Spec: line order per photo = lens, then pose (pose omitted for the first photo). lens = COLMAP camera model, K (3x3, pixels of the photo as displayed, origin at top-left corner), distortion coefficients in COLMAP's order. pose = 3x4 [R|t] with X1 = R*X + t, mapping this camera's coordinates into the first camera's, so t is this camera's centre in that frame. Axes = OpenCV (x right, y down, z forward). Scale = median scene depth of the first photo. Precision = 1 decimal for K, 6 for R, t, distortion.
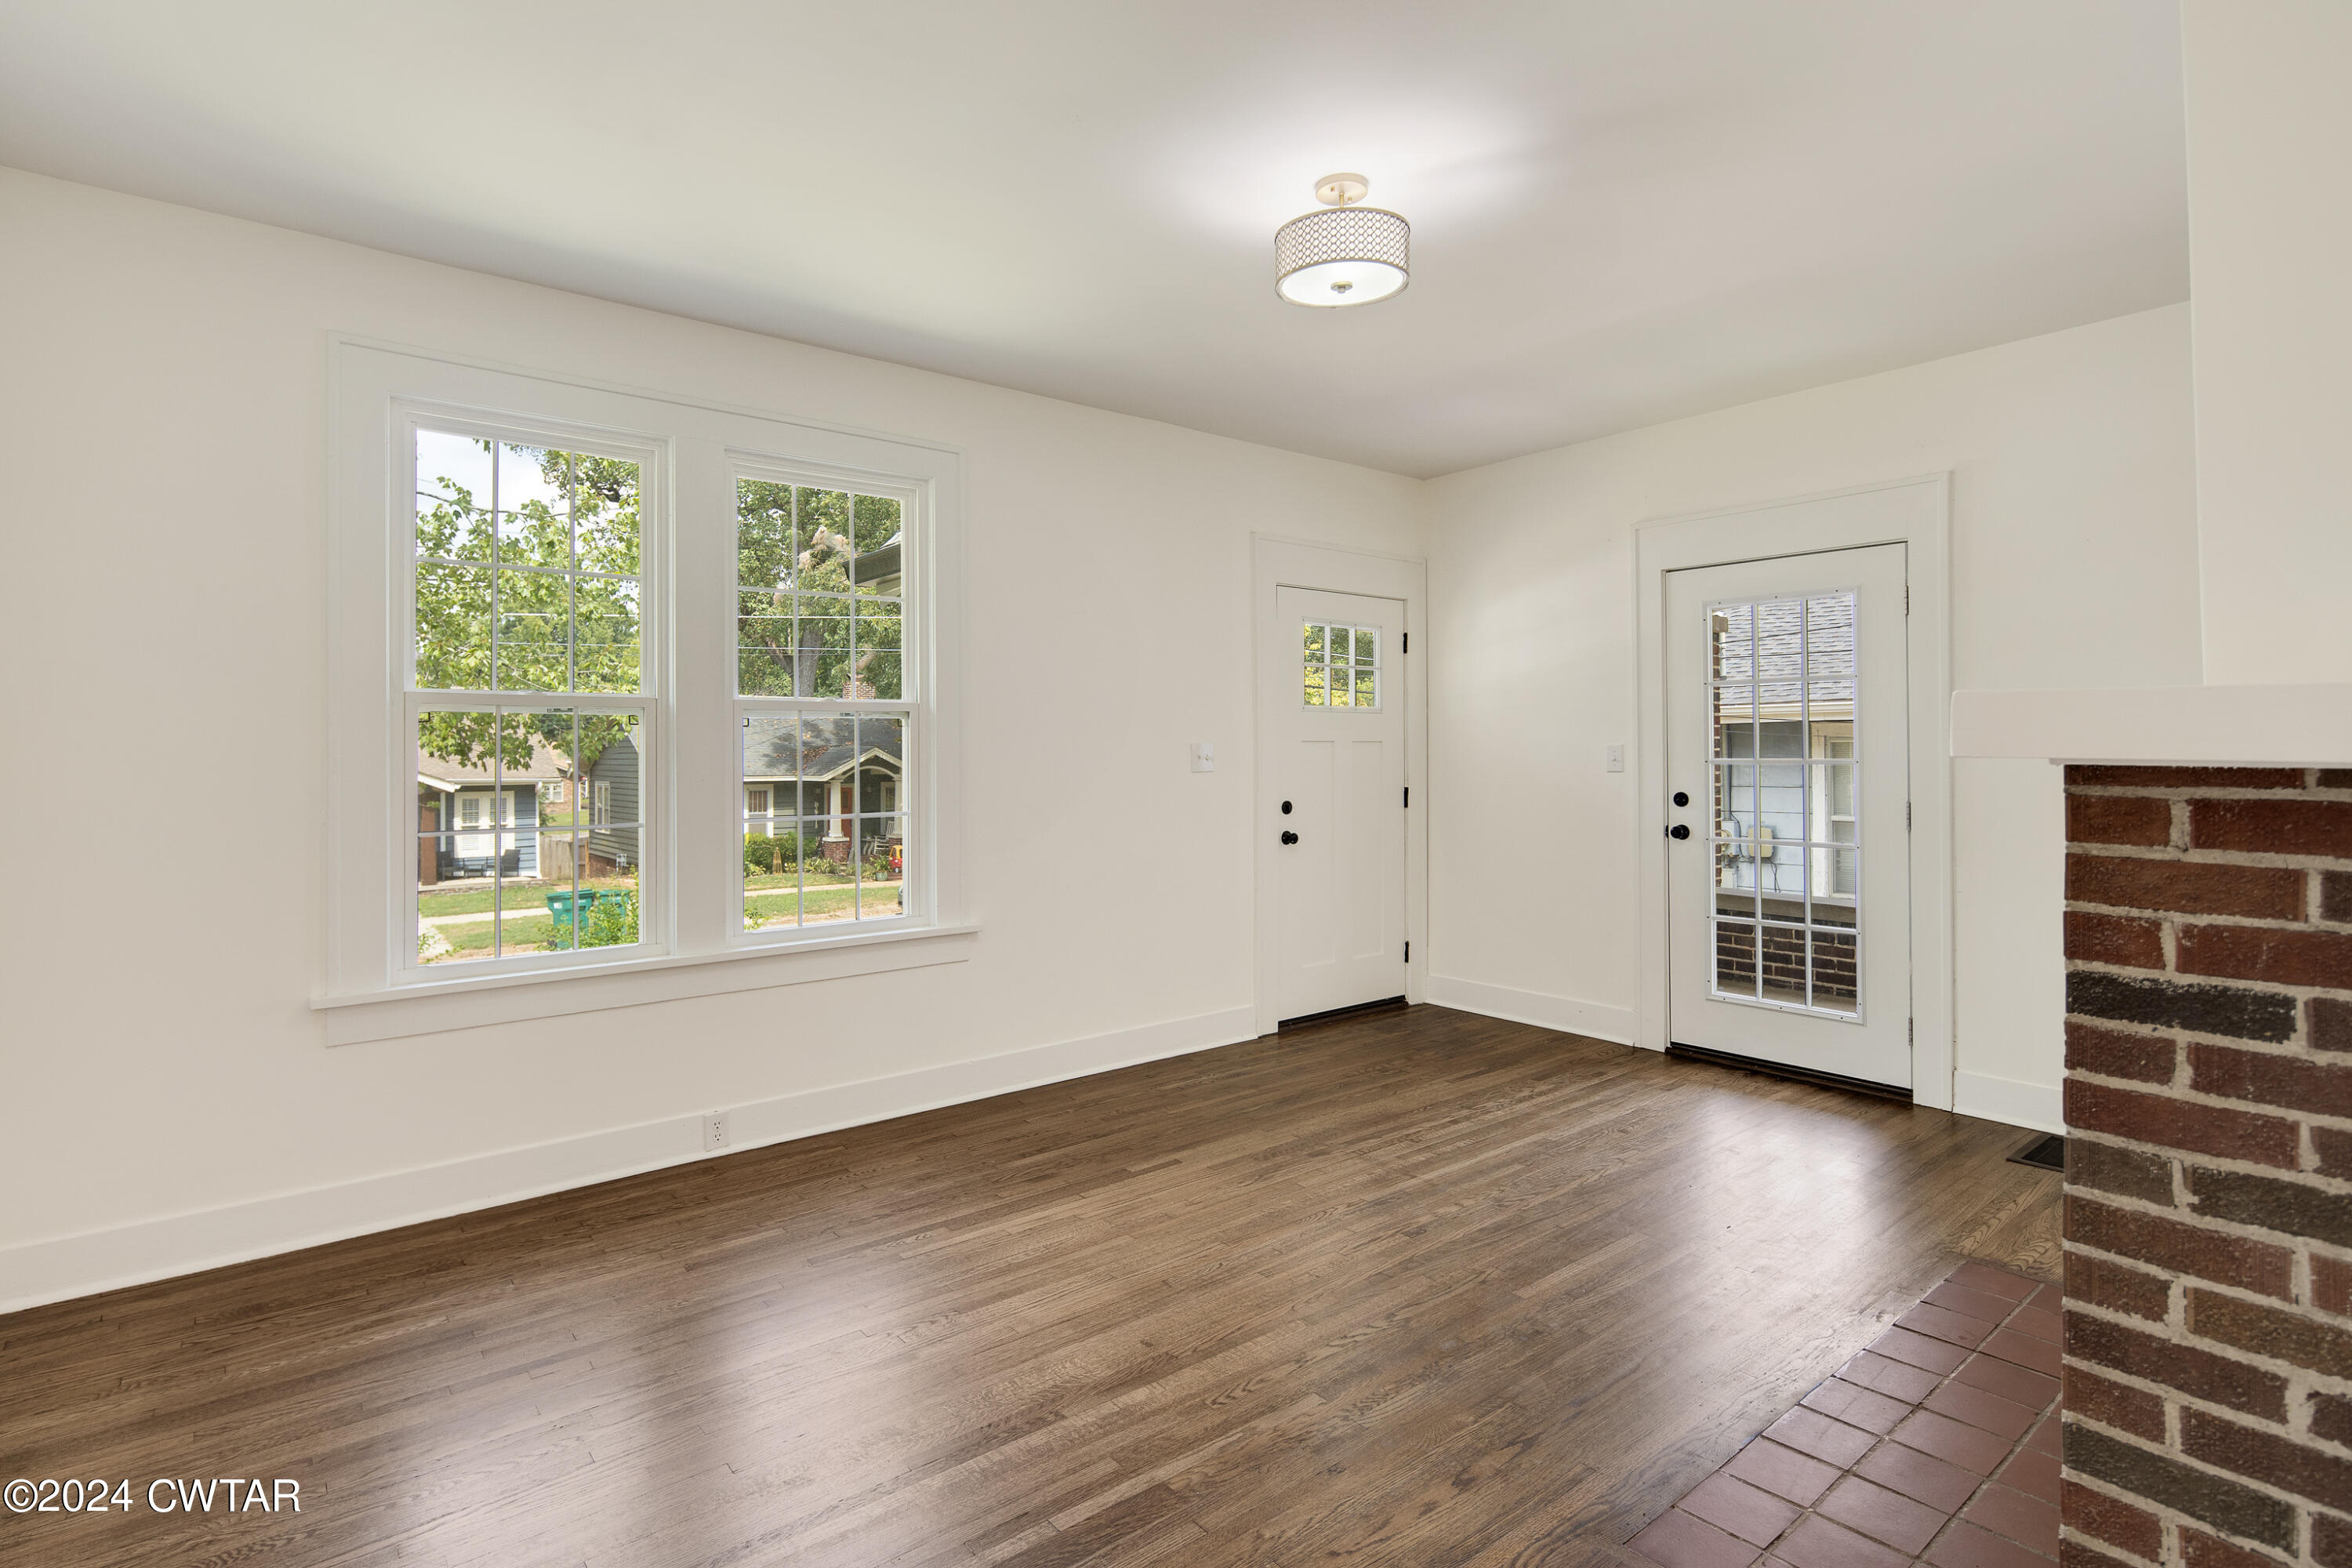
lens RADIAL K [[1176.9, 0, 1168.0], [0, 1176.9, 764.8], [0, 0, 1]] dist [0.001272, -0.000197]
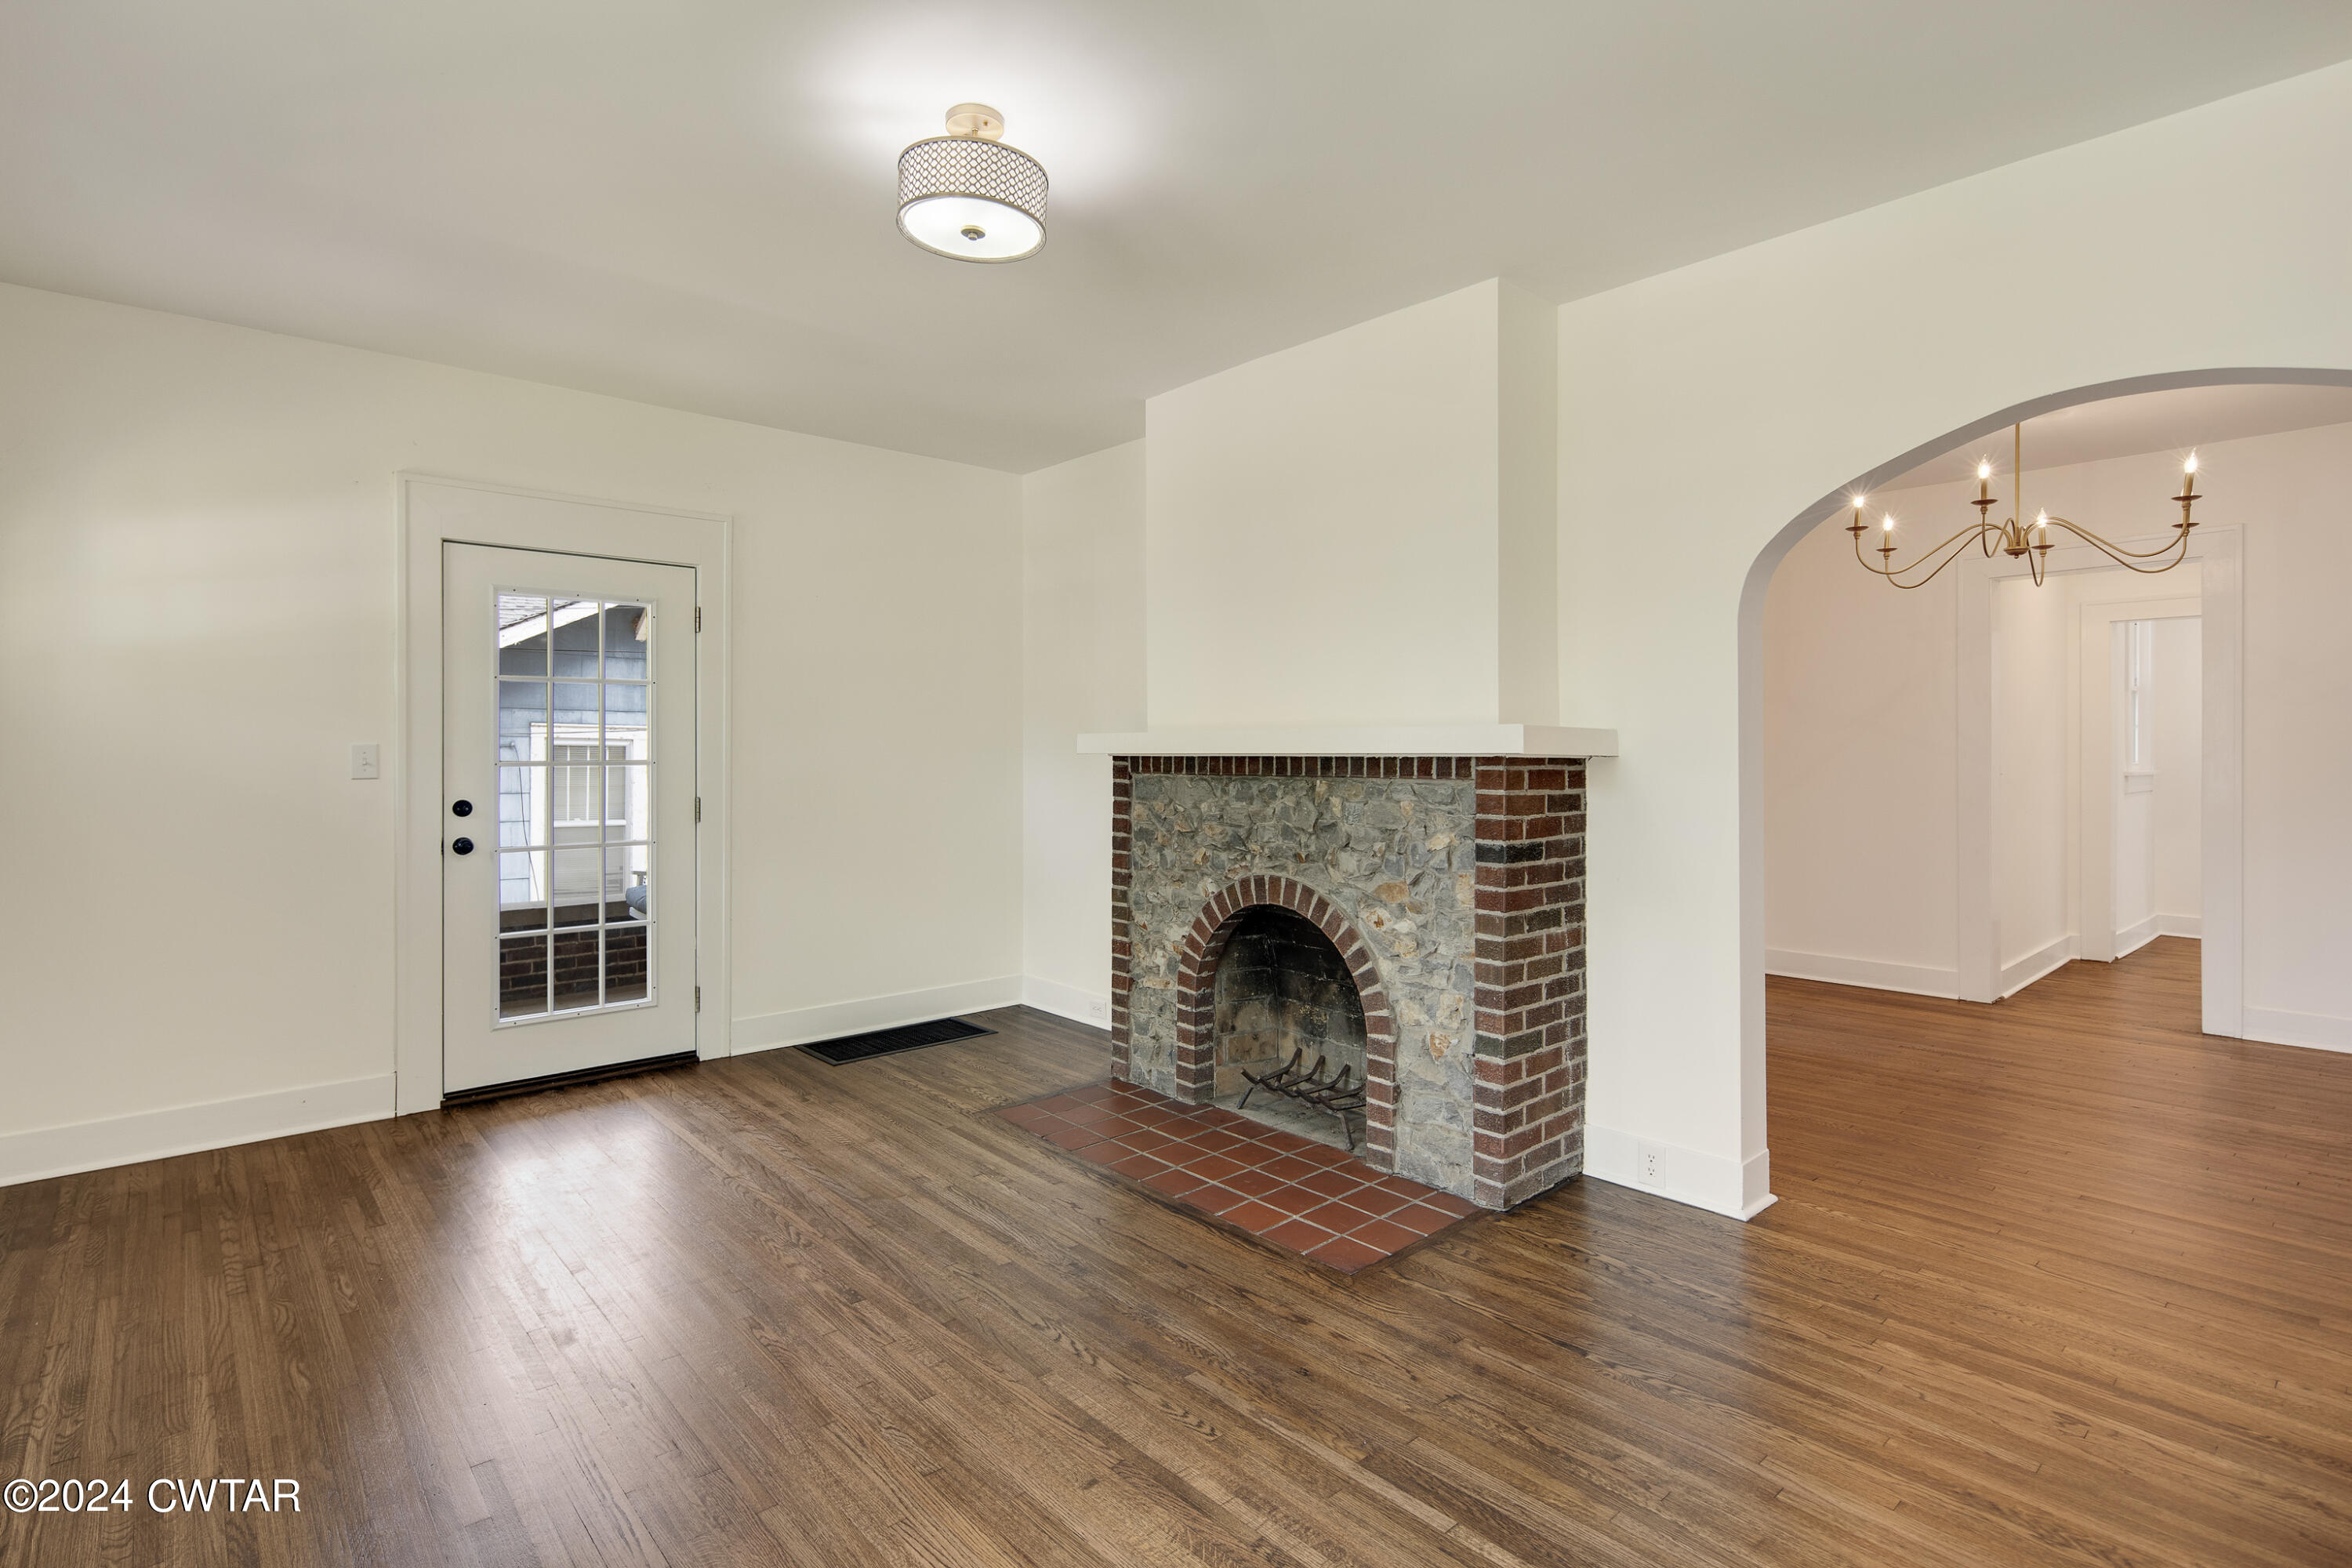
lens RADIAL K [[1138.4, 0, 1163.1], [0, 1138.4, 781.2], [0, 0, 1]] dist [0.004423, -0.000210]
pose [[-0.053206, -0.022740, 0.998325, -0.699473], [0.012182, 0.999651, 0.023420, -0.006528], [-0.998509, 0.013408, -0.052910, 0.872066]]
